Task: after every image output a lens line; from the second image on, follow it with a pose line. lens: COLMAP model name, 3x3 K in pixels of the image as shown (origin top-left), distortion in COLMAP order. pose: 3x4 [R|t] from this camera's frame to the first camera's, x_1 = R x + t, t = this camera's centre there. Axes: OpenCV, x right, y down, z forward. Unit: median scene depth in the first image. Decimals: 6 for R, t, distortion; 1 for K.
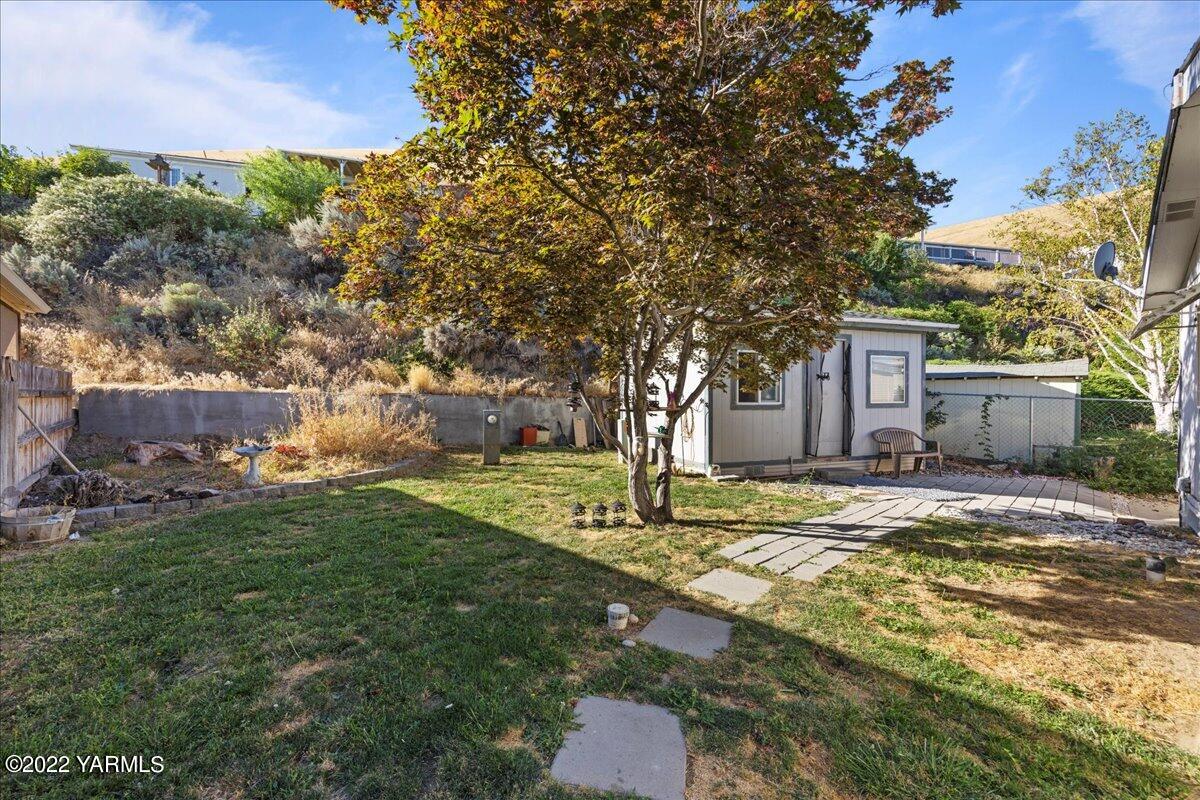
lens RADIAL K [[485.7, 0, 600.0], [0, 485.7, 400.0], [0, 0, 1]] dist [-0.001524, -0.000179]
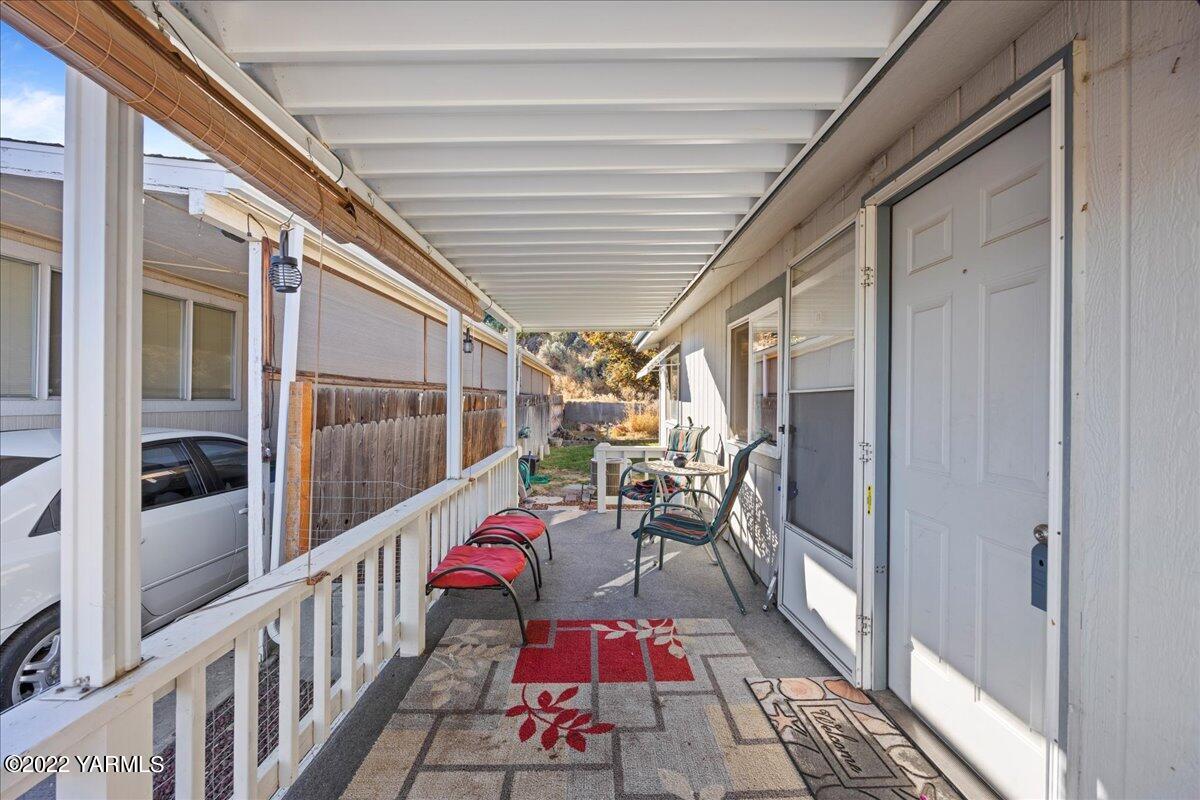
lens RADIAL K [[485.7, 0, 600.0], [0, 485.7, 400.0], [0, 0, 1]] dist [-0.001524, -0.000179]
pose [[0.728516, 0.007765, -0.684985, 0.747757], [-0.010661, 0.999943, -0.000002, -0.029854], [0.684946, 0.007304, 0.728557, -0.678915]]
